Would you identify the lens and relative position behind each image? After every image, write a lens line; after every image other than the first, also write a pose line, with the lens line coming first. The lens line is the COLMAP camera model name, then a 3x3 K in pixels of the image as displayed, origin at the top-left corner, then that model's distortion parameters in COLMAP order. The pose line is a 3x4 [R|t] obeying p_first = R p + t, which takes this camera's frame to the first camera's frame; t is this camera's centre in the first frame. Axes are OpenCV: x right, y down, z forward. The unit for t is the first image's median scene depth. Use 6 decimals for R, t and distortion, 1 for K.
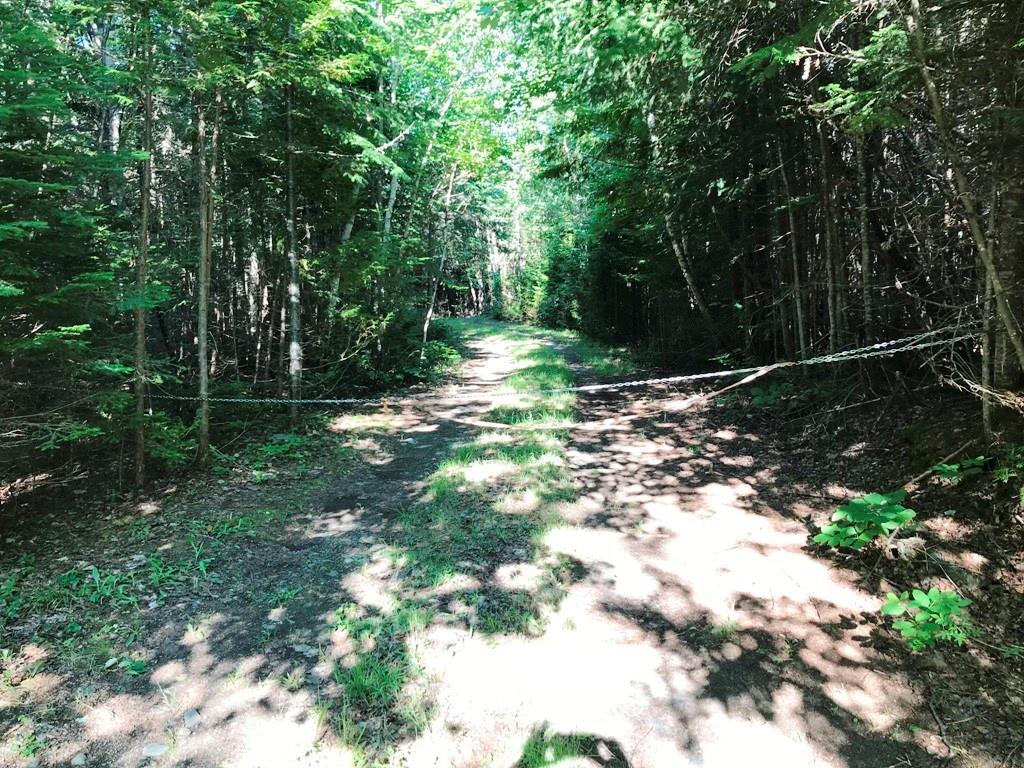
lens RADIAL K [[825.9, 0, 510.9], [0, 825.9, 356.6], [0, 0, 1]] dist [0.074077, -0.154168]
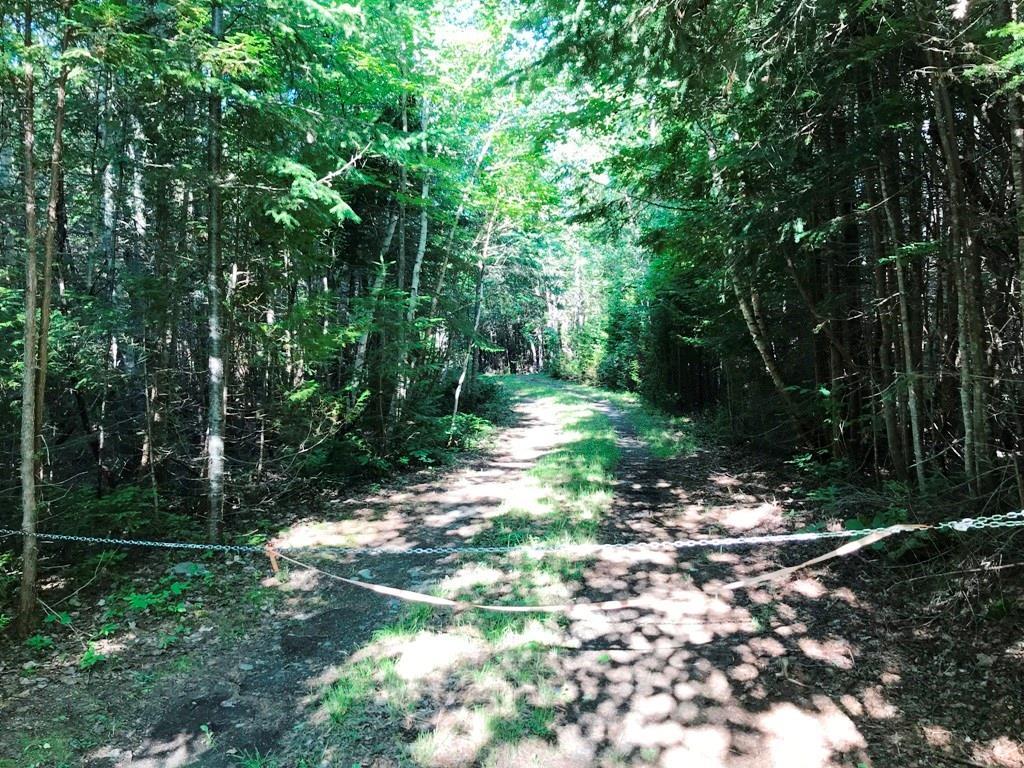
lens RADIAL K [[825.9, 0, 510.9], [0, 825.9, 356.6], [0, 0, 1]] dist [0.074077, -0.154168]
pose [[0.996035, 0.012641, -0.088055, 0.054738], [-0.018095, 0.997948, -0.061414, -0.037346], [0.087098, 0.062763, 0.994221, 0.213915]]
